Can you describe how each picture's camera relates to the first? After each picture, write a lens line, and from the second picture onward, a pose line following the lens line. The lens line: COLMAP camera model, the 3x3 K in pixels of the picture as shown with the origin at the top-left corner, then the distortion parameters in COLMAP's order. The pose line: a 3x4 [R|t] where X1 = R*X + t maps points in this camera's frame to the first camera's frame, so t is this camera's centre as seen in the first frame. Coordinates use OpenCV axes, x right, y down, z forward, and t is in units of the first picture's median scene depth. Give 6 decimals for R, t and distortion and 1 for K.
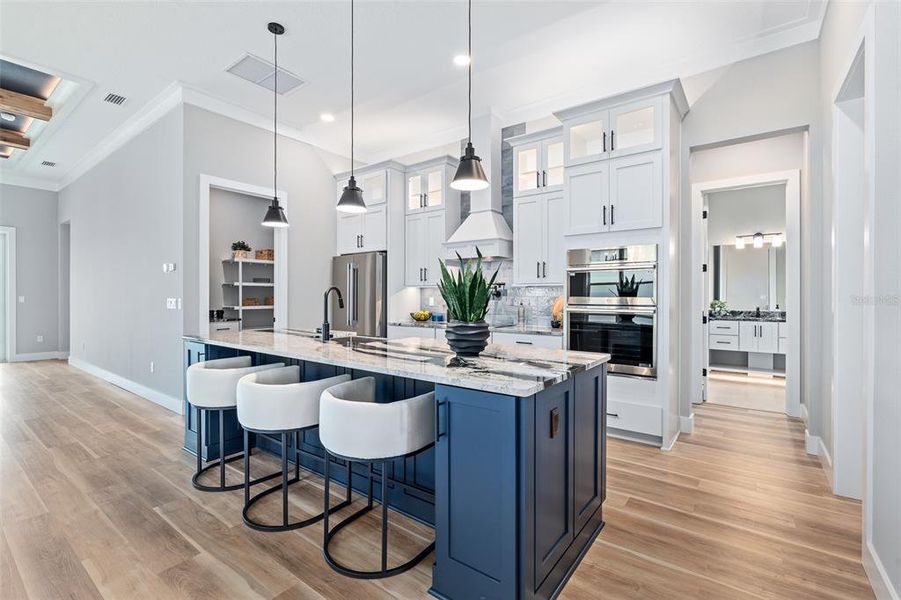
lens RADIAL K [[404.1, 0, 453.3], [0, 404.1, 296.4], [0, 0, 1]] dist [-0.007609, 0.001770]
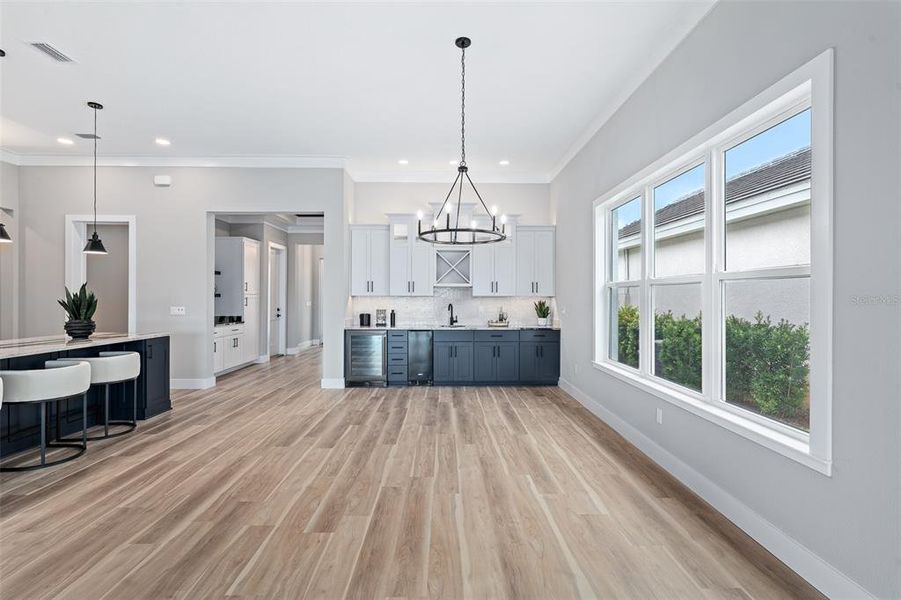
lens RADIAL K [[404.1, 0, 453.7], [0, 404.1, 298.6], [0, 0, 1]] dist [-0.007609, 0.001770]
pose [[-0.612218, -0.006978, 0.790658, -1.630086], [-0.003513, 0.999975, 0.006104, -0.038184], [-0.790681, 0.000959, -0.612228, 0.492333]]
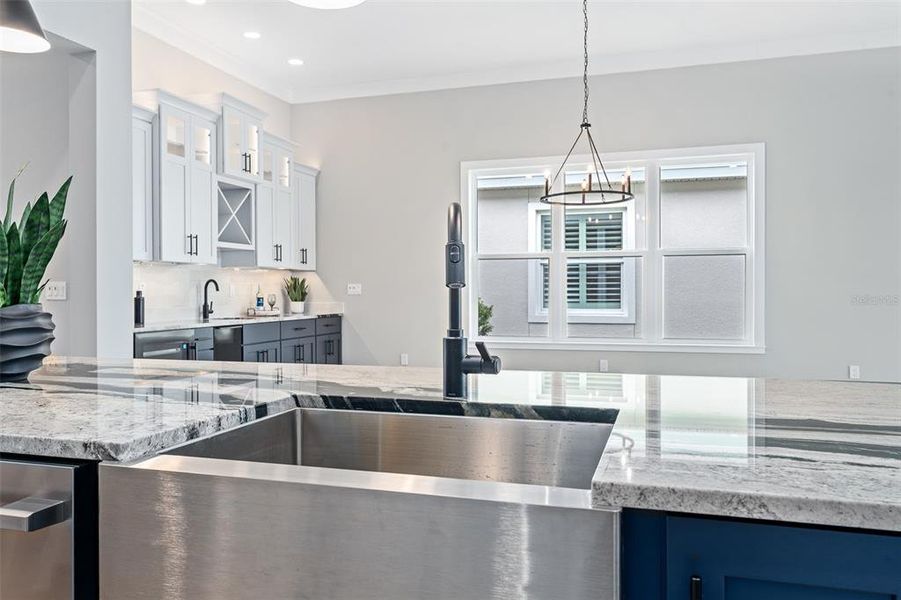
lens RADIAL K [[682.5, 0, 448.1], [0, 682.5, 299.2], [0, 0, 1]] dist [0.000367, 0.000368]
pose [[-0.944149, 0.005917, -0.329467, -0.108101], [0.001385, 0.999901, 0.013990, 0.025166], [0.329517, 0.012753, -0.944064, 1.226815]]
